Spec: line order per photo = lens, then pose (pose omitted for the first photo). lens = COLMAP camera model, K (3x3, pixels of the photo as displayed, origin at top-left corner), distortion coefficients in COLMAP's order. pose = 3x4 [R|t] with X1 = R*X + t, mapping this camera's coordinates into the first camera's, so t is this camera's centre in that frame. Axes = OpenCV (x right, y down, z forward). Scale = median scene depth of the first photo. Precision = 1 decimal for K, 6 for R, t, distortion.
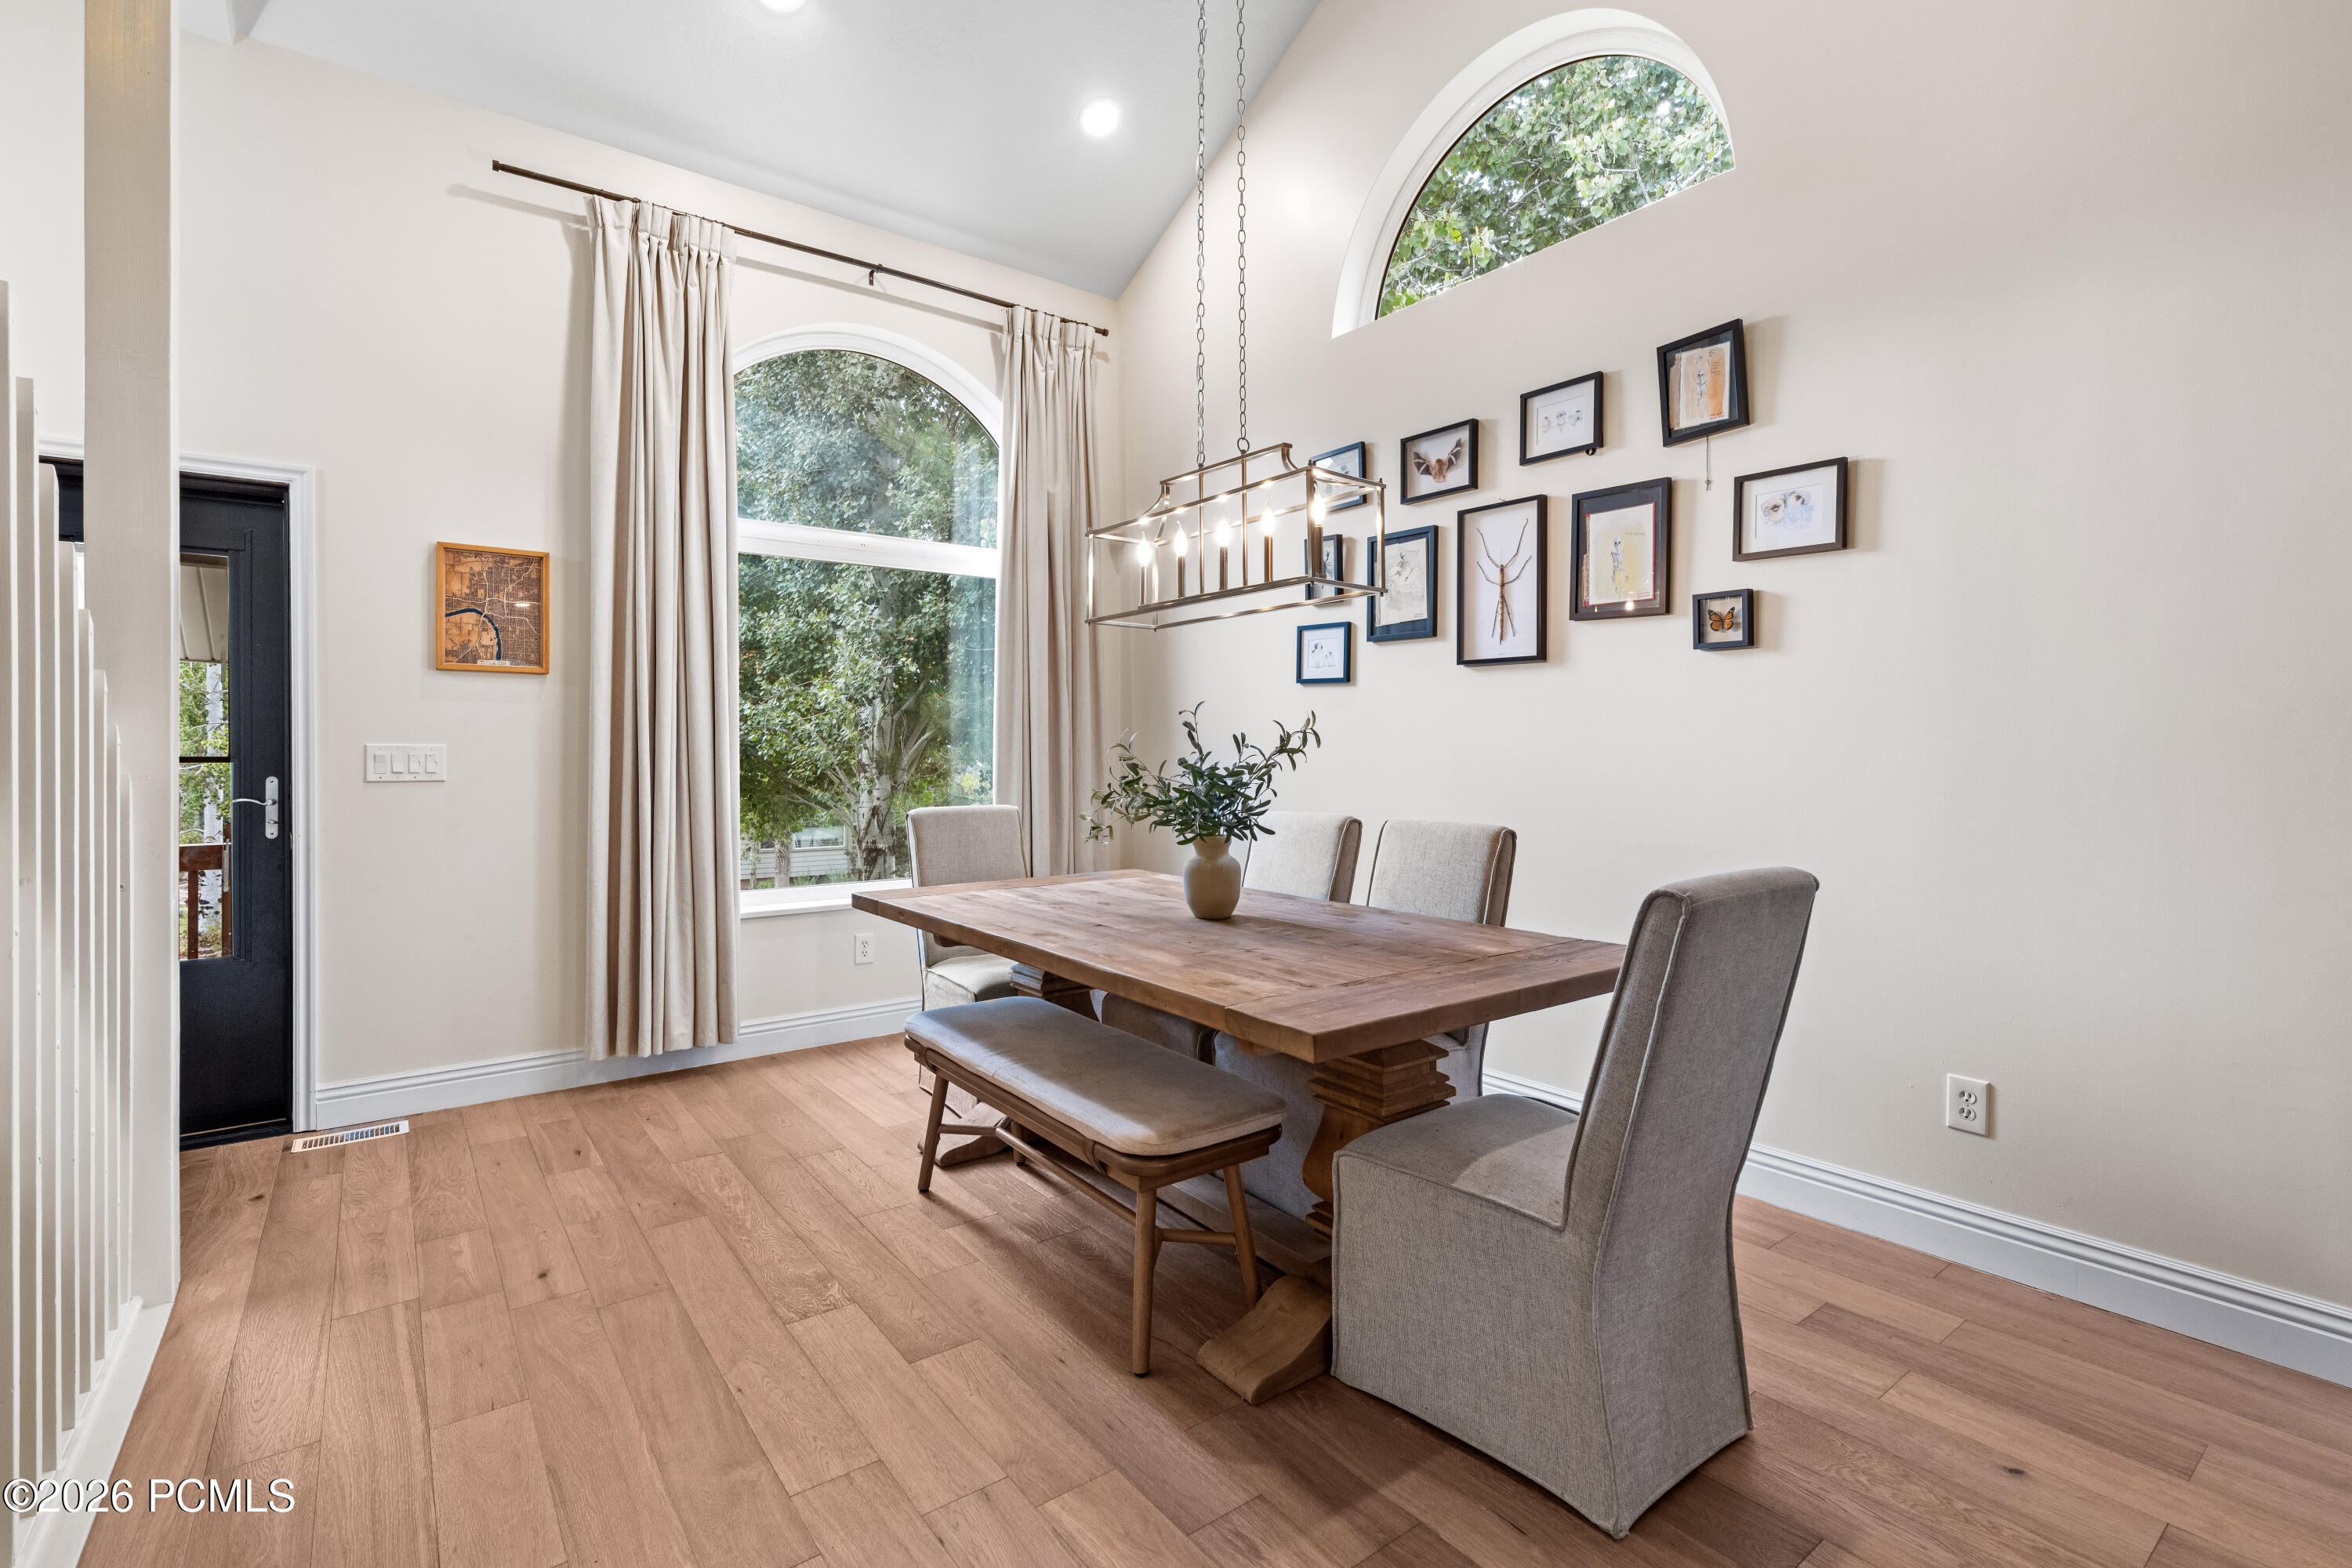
lens RADIAL K [[1071.7, 0, 1176.9], [0, 1071.7, 768.1], [0, 0, 1]] dist [0.000313, 0.000097]
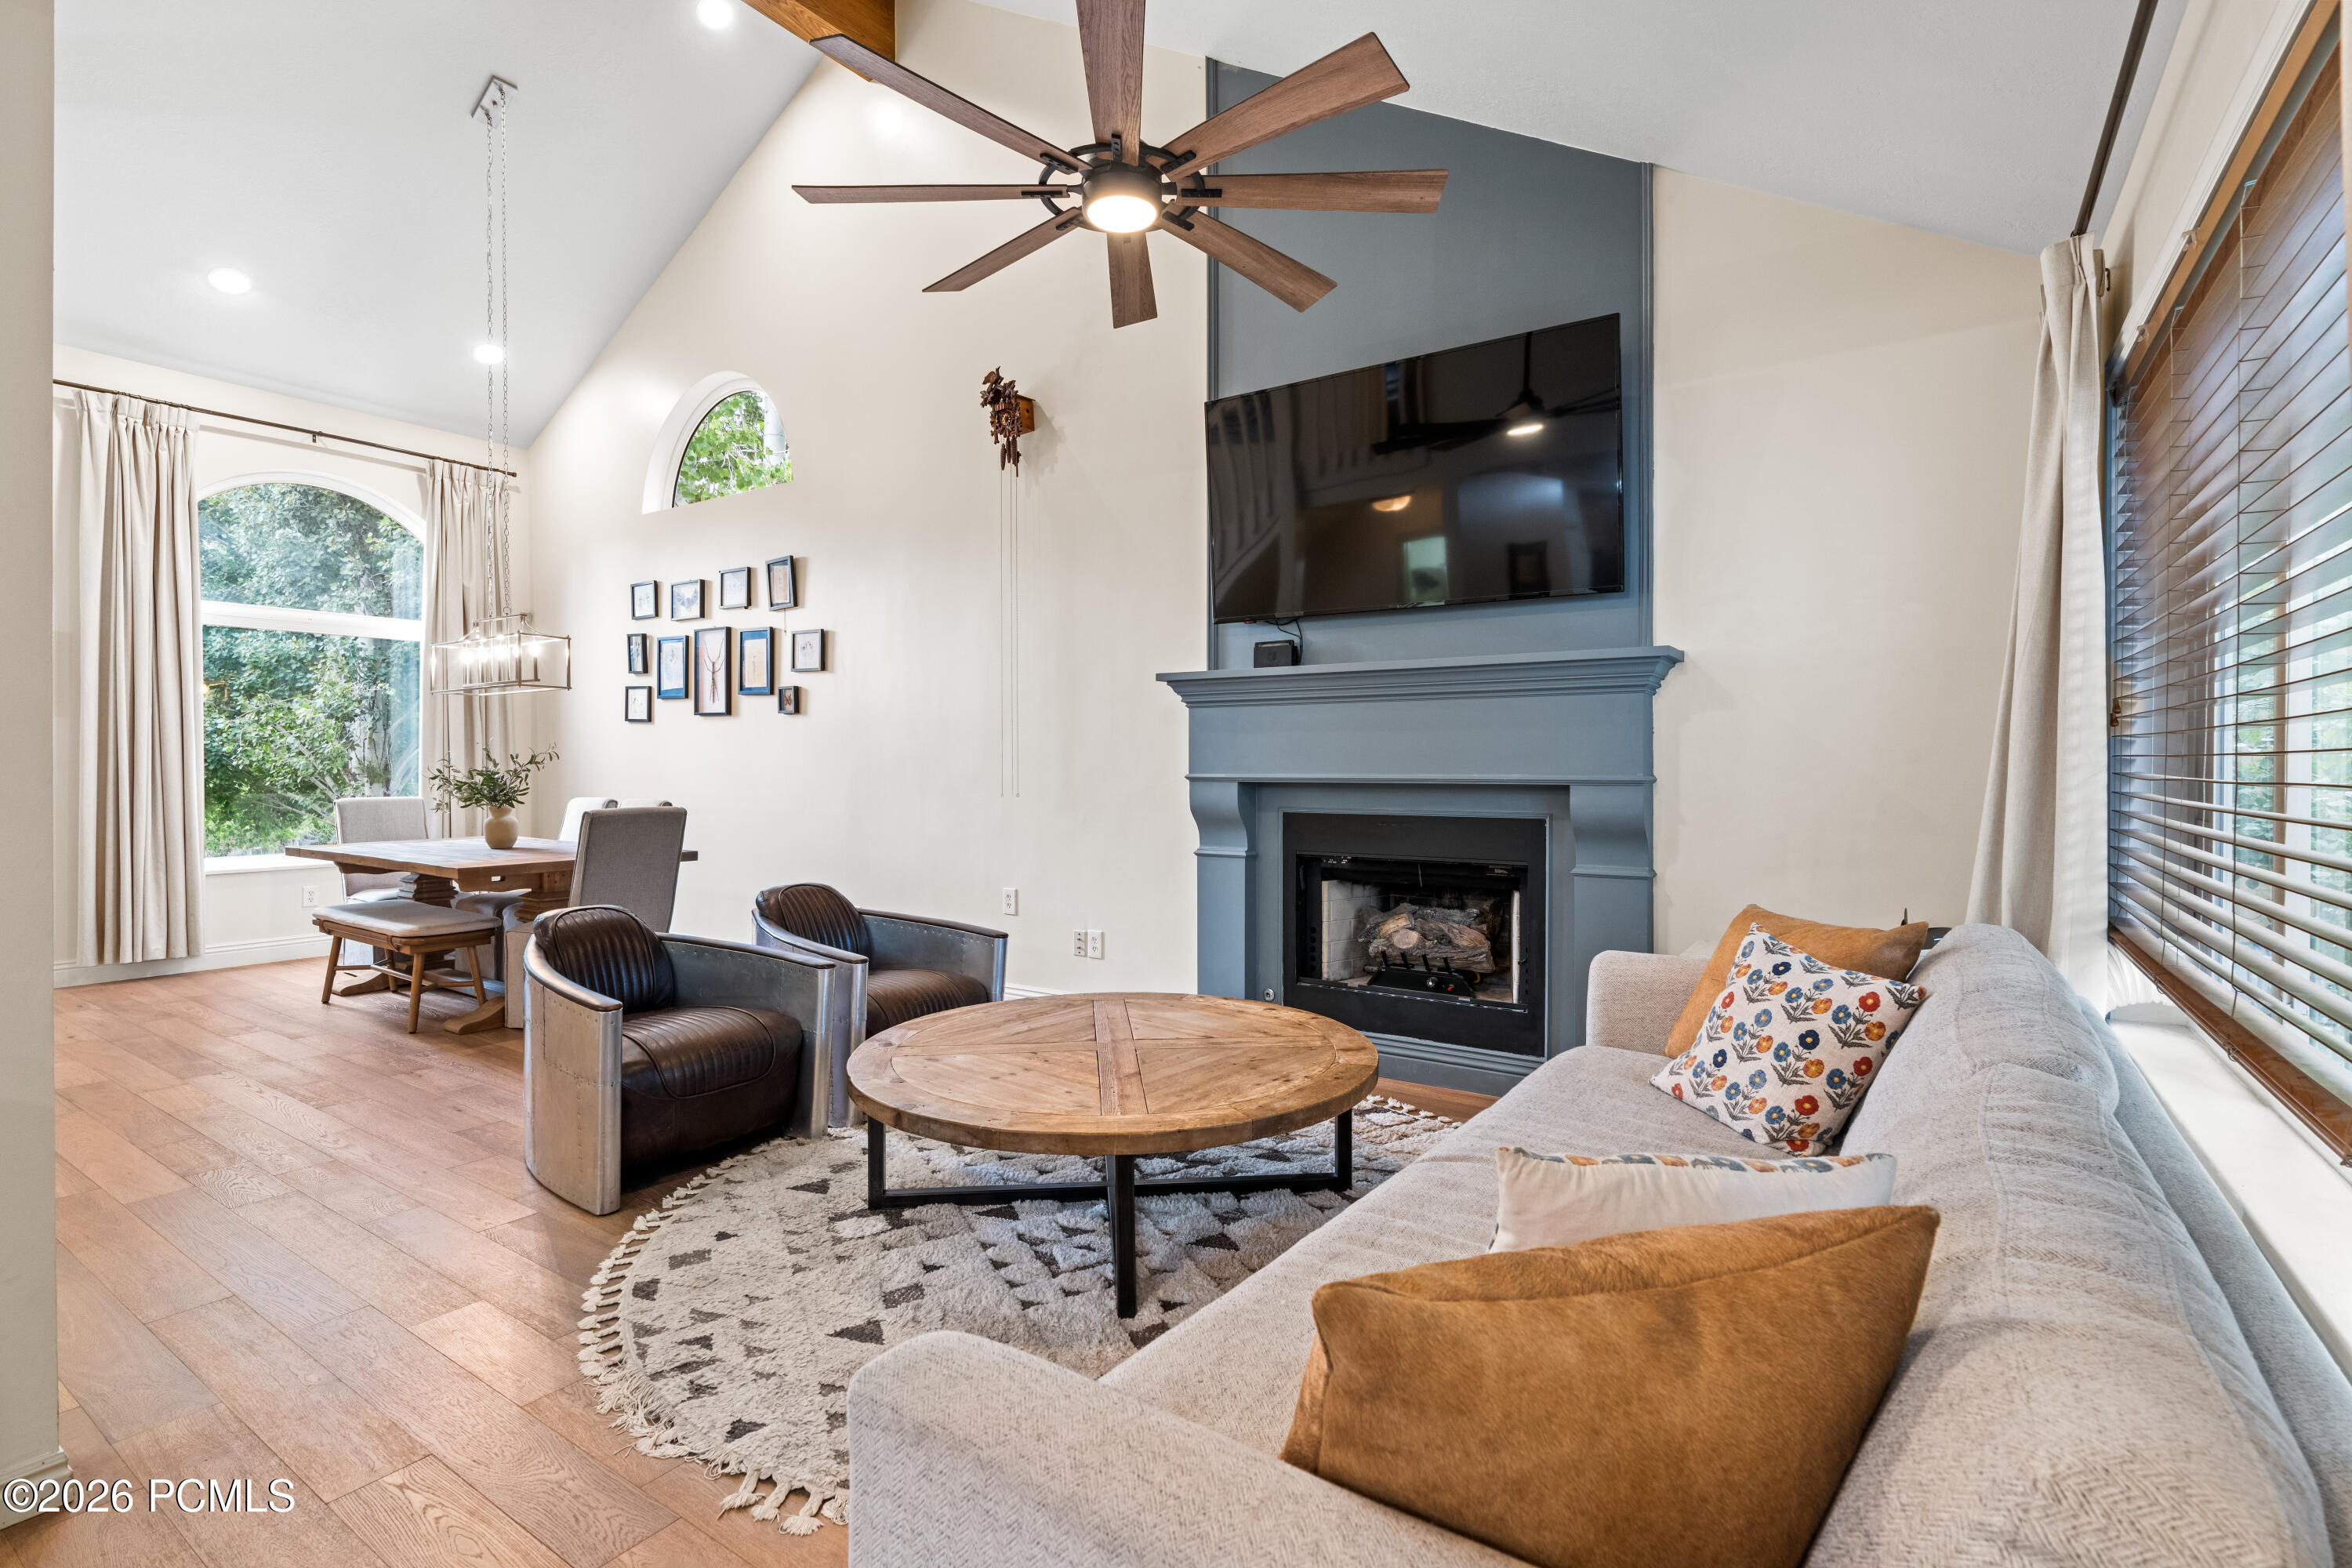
lens RADIAL K [[1094.6, 0, 1172.0], [0, 1094.6, 781.4], [0, 0, 1]] dist [0.002542, -0.000558]
pose [[0.947710, -0.003001, 0.319118, 0.393759], [0.002415, 0.999995, 0.002232, 0.011387], [-0.319123, -0.001345, 0.947712, -0.902359]]
